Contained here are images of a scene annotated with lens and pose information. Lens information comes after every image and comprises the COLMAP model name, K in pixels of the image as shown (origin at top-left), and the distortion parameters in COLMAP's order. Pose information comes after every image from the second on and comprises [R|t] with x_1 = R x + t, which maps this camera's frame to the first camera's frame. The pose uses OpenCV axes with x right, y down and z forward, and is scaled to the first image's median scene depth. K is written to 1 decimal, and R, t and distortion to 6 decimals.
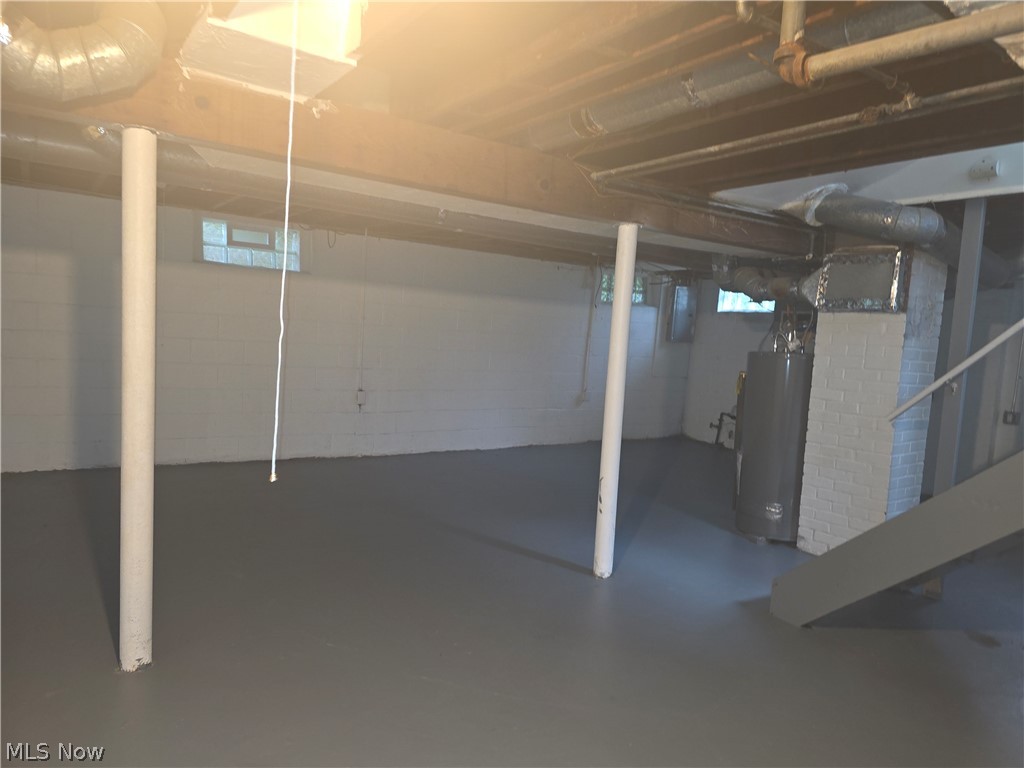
lens RADIAL K [[686.1, 0, 512.0], [0, 686.1, 384.0], [0, 0, 1]] dist [0.060726, -0.053465]
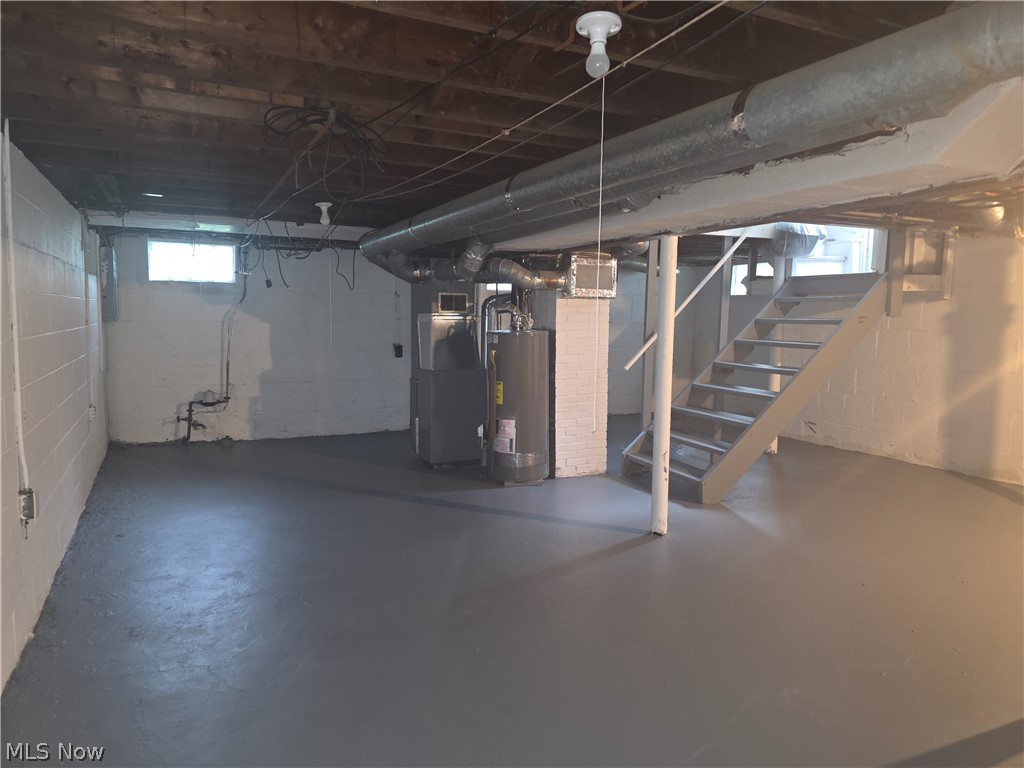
lens RADIAL K [[686.1, 0, 512.0], [0, 686.1, 384.0], [0, 0, 1]] dist [0.060726, -0.053465]
pose [[0.150638, -0.166155, 0.974526, -0.916102], [0.078836, 0.984654, 0.155695, -0.161329], [-0.985440, 0.053374, 0.161426, 0.930585]]
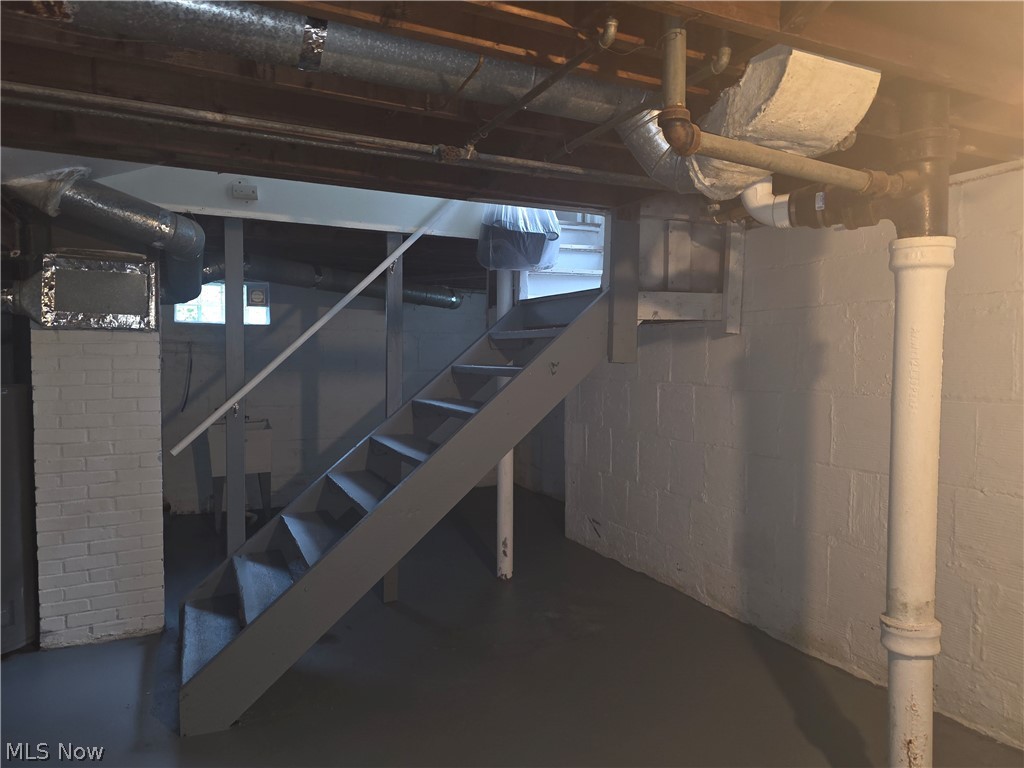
lens RADIAL K [[686.1, 0, 512.0], [0, 686.1, 384.0], [0, 0, 1]] dist [0.060726, -0.053465]
pose [[0.157126, -0.102975, 0.982195, -0.228532], [0.081407, 0.992515, 0.091034, -0.075734], [-0.984218, 0.065654, 0.164333, 0.395532]]
